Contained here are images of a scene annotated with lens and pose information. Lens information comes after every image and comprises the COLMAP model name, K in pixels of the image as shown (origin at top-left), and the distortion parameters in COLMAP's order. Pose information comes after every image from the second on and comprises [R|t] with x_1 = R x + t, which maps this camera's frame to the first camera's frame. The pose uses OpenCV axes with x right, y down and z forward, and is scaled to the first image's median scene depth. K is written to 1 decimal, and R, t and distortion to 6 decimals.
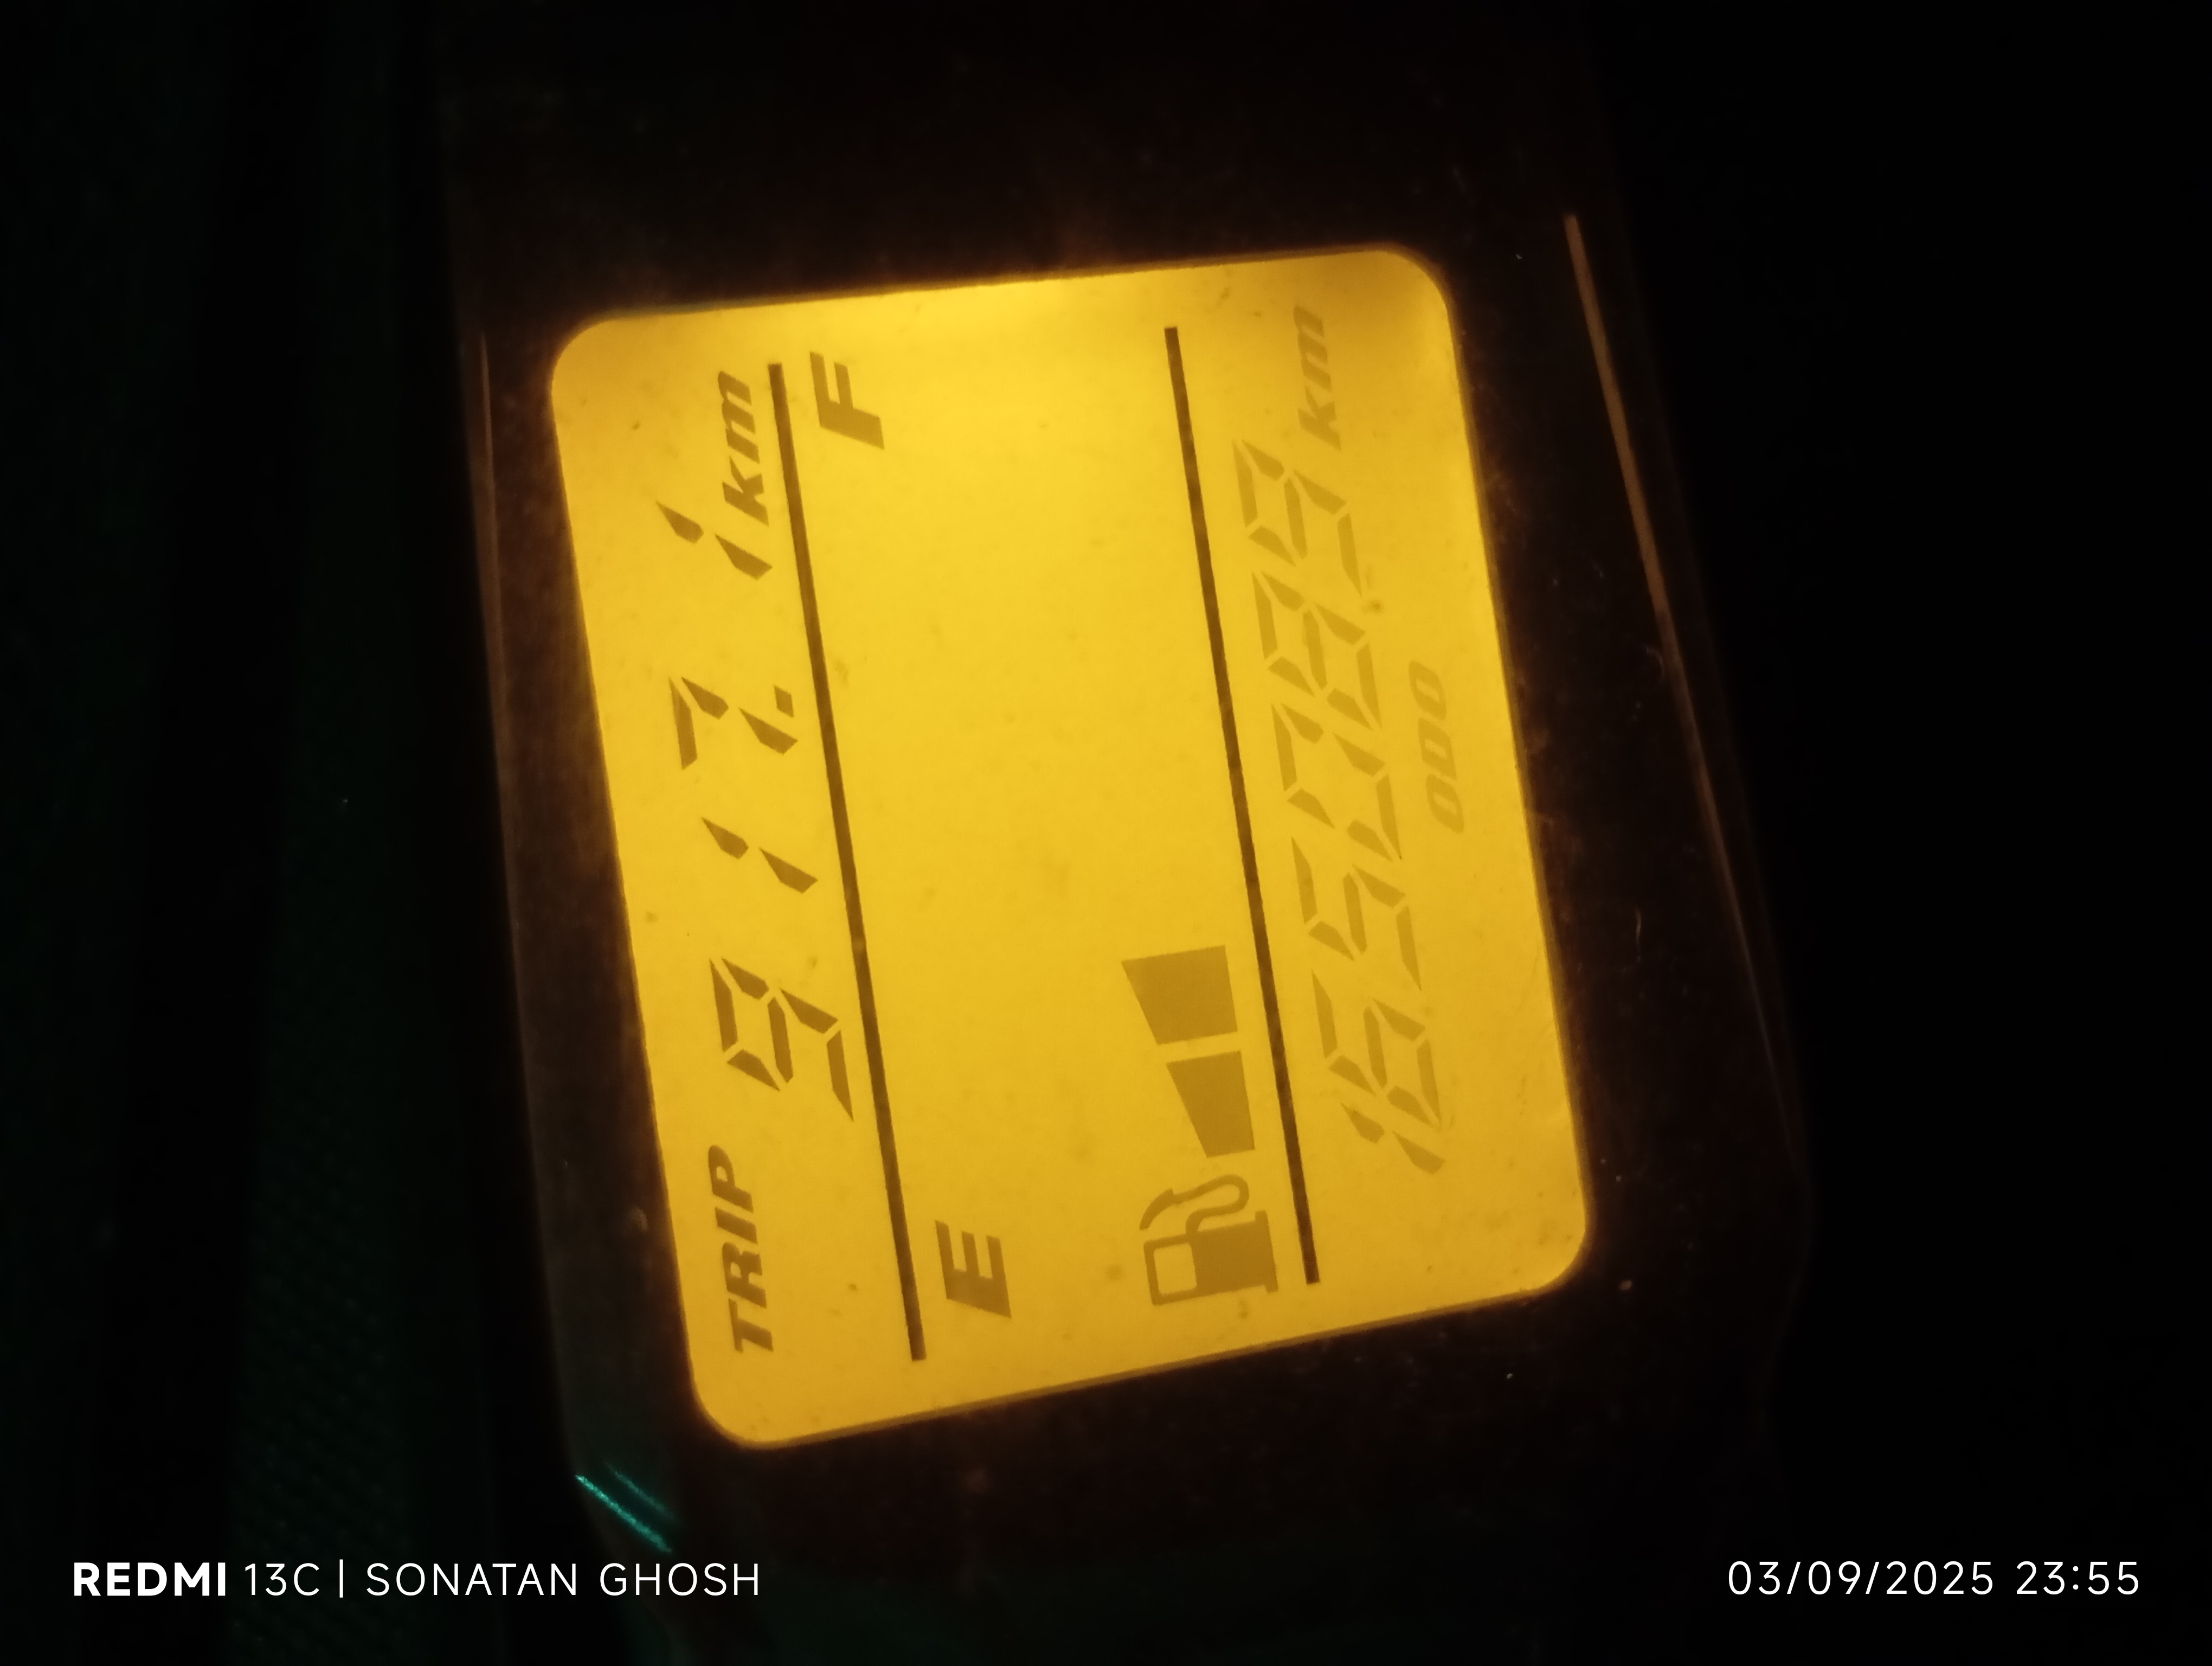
lens RADIAL K [[1961.5, 0, 1096.0], [0, 1961.5, 820.7], [0, 0, 1]] dist [0.026740, -0.085851]
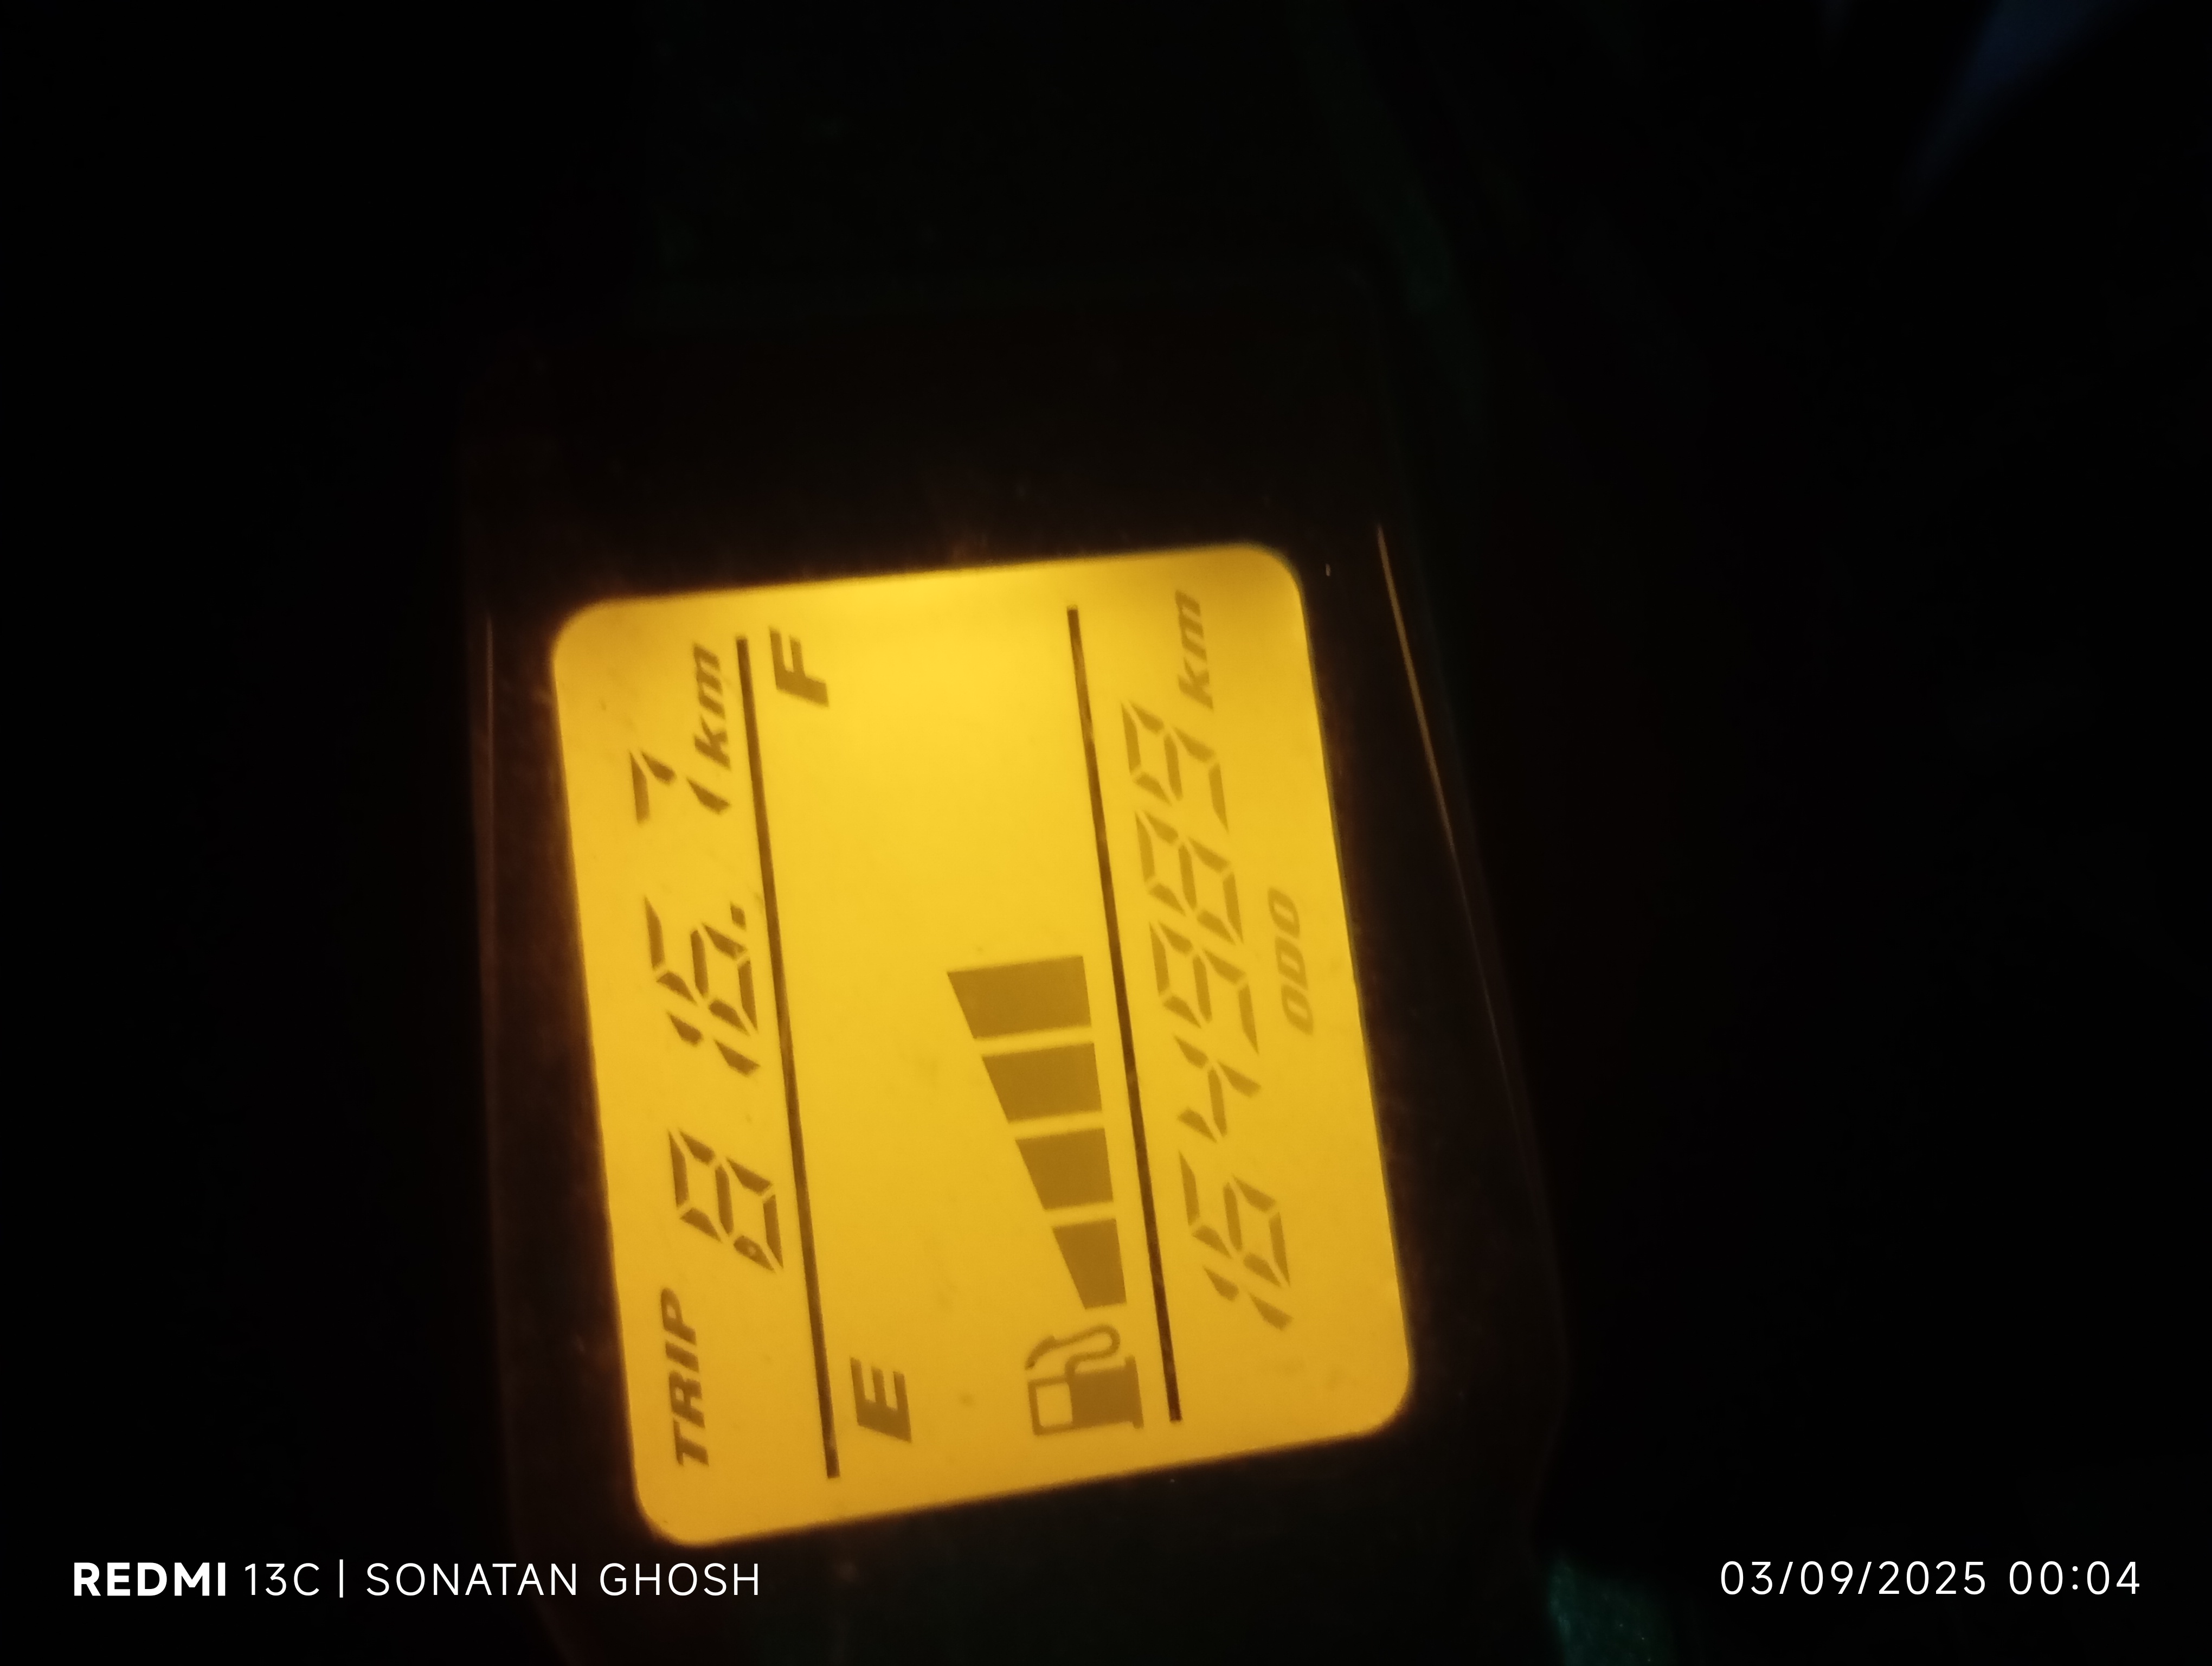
lens RADIAL K [[1961.5, 0, 1100.7], [0, 1961.5, 818.1], [0, 0, 1]] dist [0.026740, -0.085851]
pose [[0.998822, 0.015236, -0.046071, 0.116523], [-0.018779, 0.996818, -0.077467, -0.030668], [0.044744, 0.078241, 0.995930, -0.194245]]
